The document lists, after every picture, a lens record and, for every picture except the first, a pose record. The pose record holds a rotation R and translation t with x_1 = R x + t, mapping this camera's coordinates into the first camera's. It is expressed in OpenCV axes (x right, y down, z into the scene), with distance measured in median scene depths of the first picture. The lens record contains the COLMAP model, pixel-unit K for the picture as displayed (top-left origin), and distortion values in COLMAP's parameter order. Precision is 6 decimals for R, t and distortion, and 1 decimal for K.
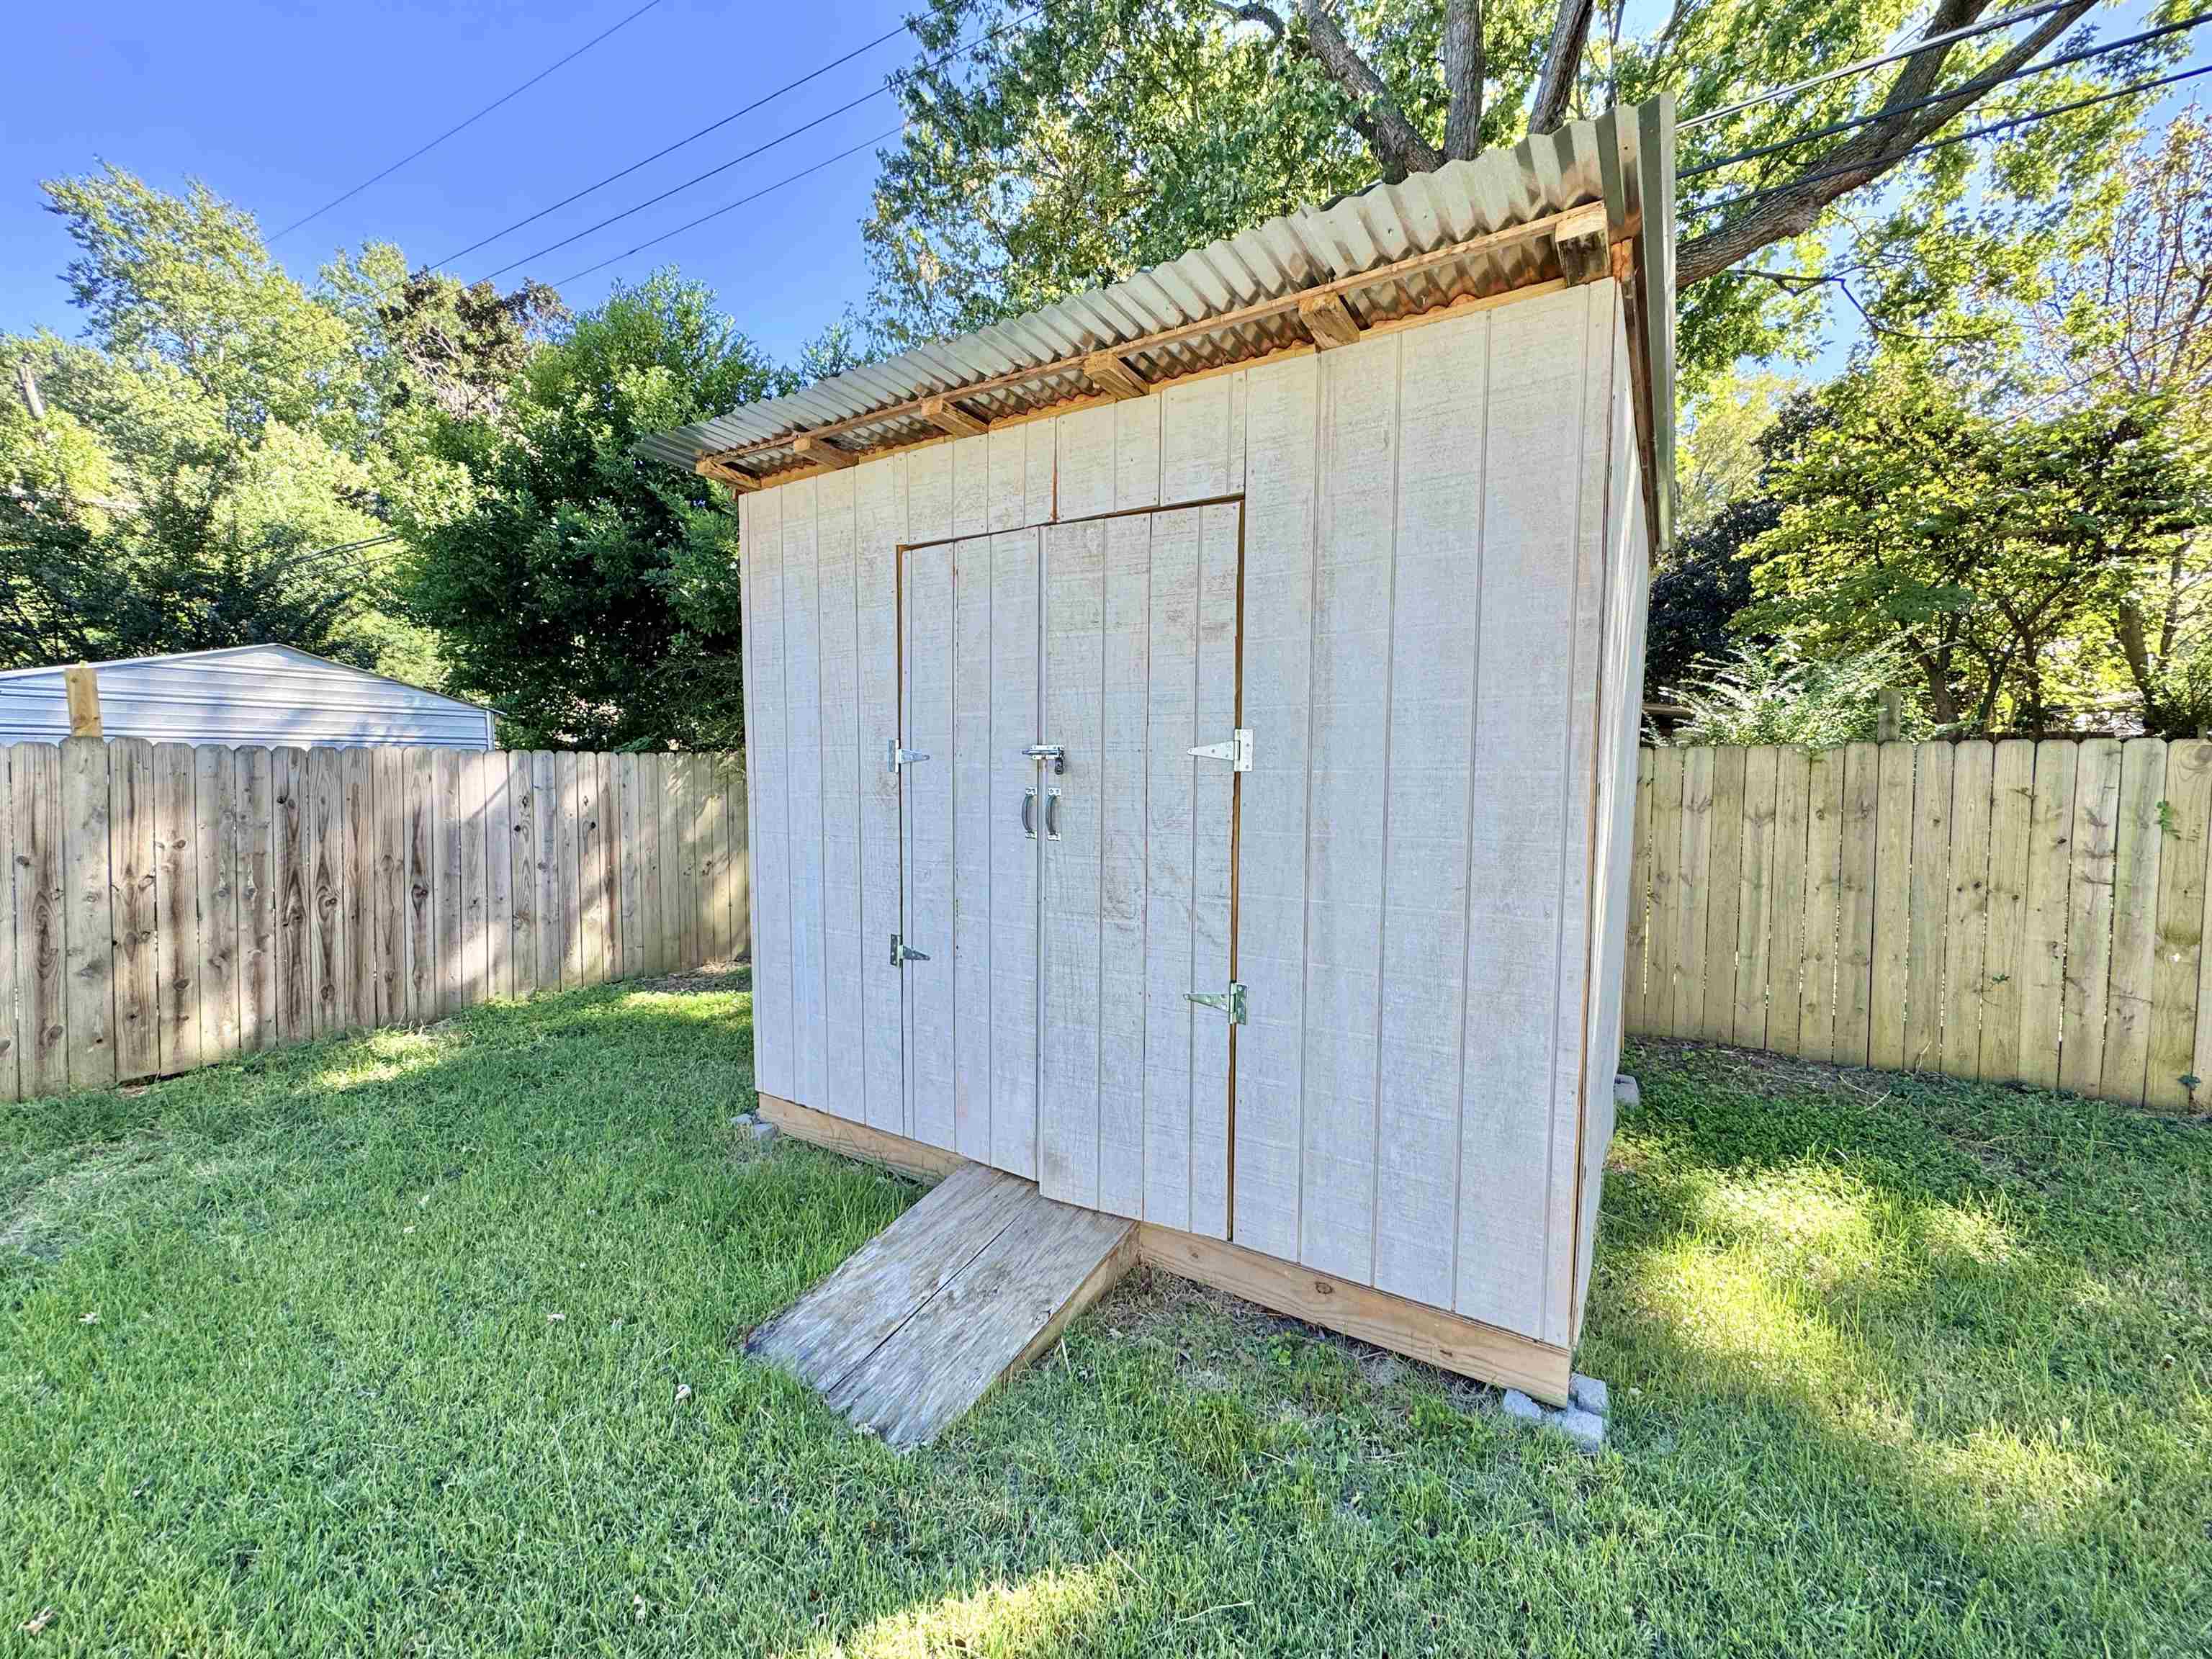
lens RADIAL K [[892.8, 0, 1110.8], [0, 892.8, 821.6], [0, 0, 1]] dist [0.008457, 0.000168]
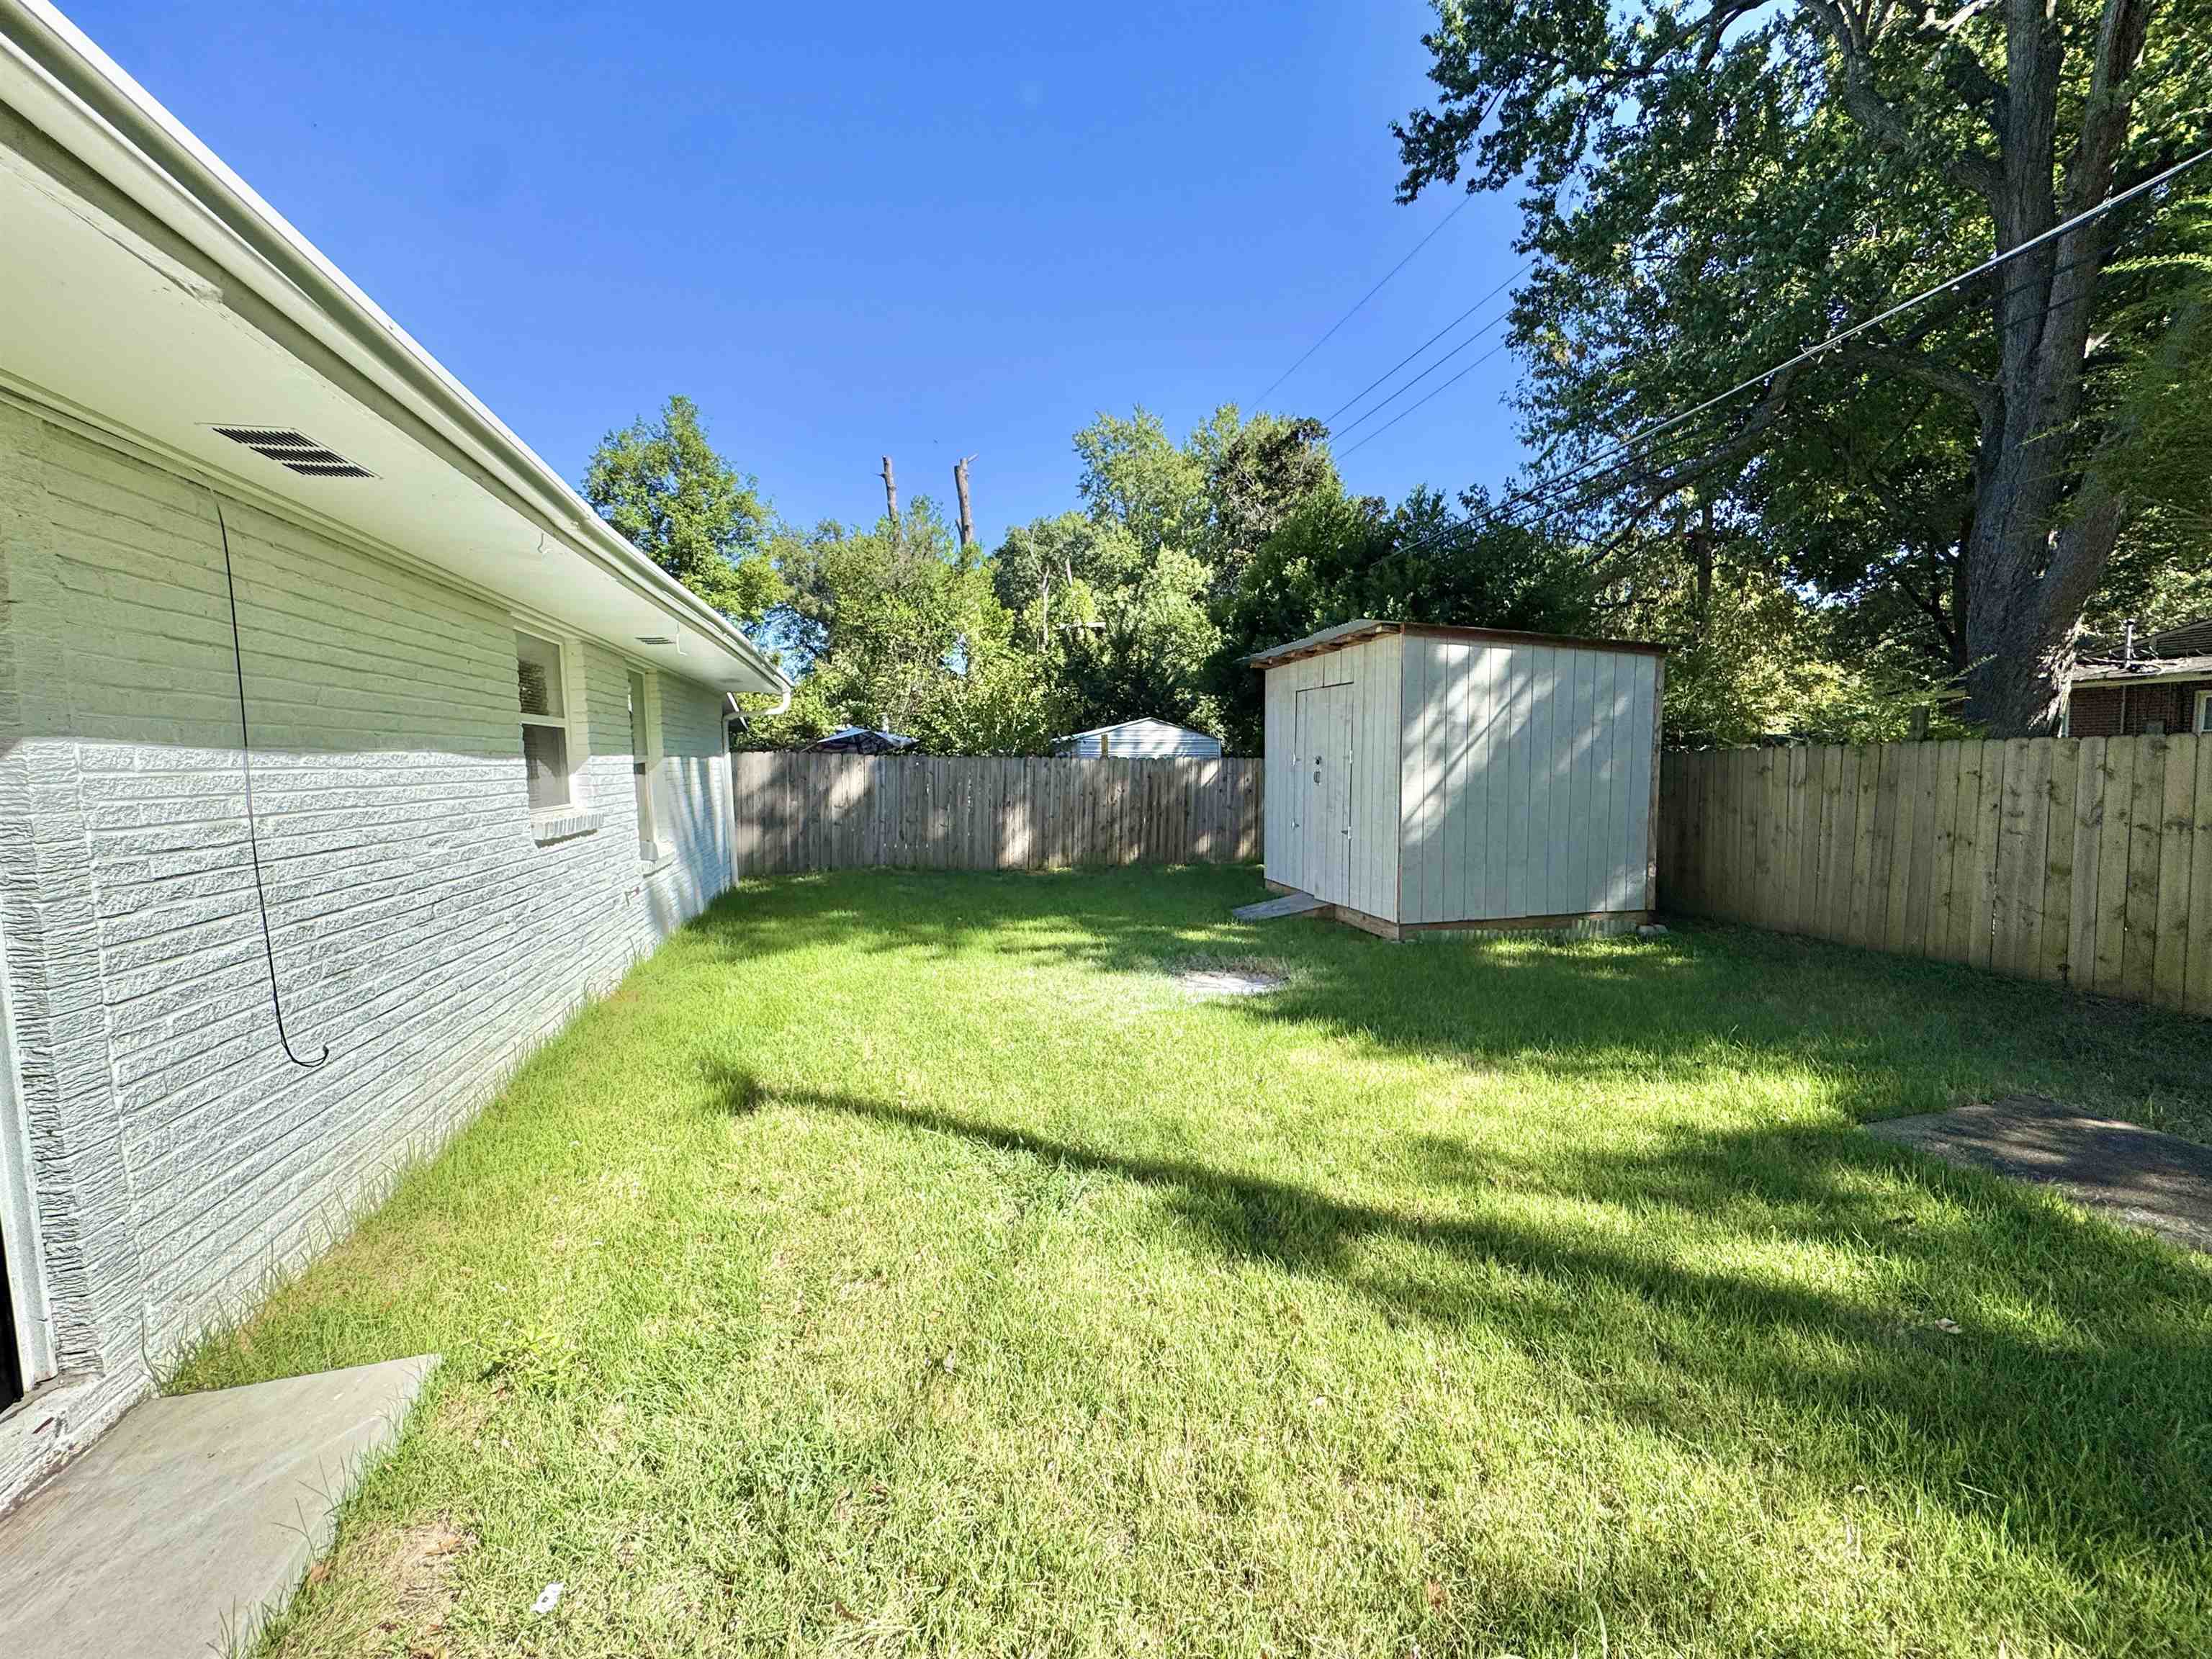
lens RADIAL K [[886.0, 0, 1110.5], [0, 886.0, 828.1], [0, 0, 1]] dist [-0.001327, -0.000345]
pose [[0.697469, 0.043985, -0.715263, 0.603539], [-0.040131, 0.998946, 0.022298, 0.047453], [0.715490, 0.013152, 0.698499, -0.624139]]
